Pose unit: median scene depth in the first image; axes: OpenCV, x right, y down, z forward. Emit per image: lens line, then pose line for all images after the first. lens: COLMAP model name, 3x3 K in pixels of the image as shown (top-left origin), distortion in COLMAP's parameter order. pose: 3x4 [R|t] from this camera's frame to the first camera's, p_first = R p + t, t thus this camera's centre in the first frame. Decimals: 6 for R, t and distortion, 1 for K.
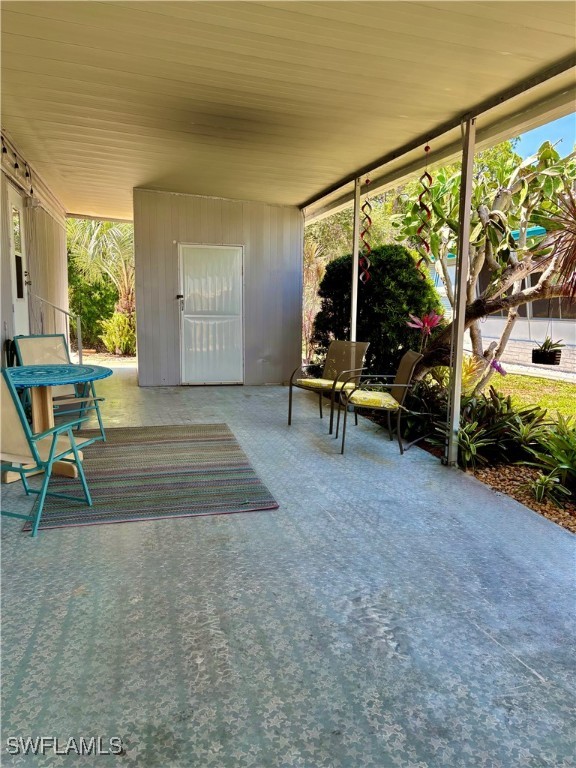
lens RADIAL K [[581.6, 0, 287.8], [0, 581.6, 383.2], [0, 0, 1]] dist [0.008915, 0.000473]
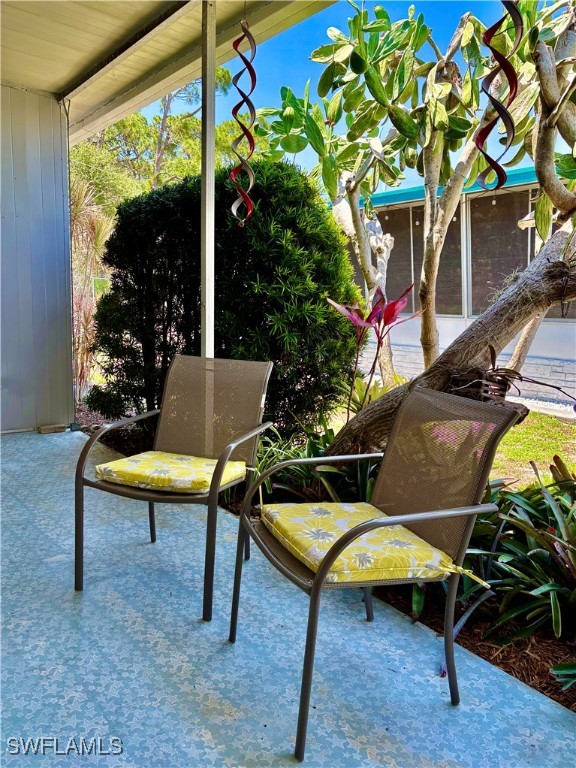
lens RADIAL K [[581.6, 0, 285.8], [0, 581.6, 385.2], [0, 0, 1]] dist [0.008915, 0.000473]
pose [[0.914607, -0.044392, 0.401900, -0.016648], [0.037718, 0.998988, 0.024509, -0.051367], [-0.402582, -0.007258, 0.915355, 0.490323]]
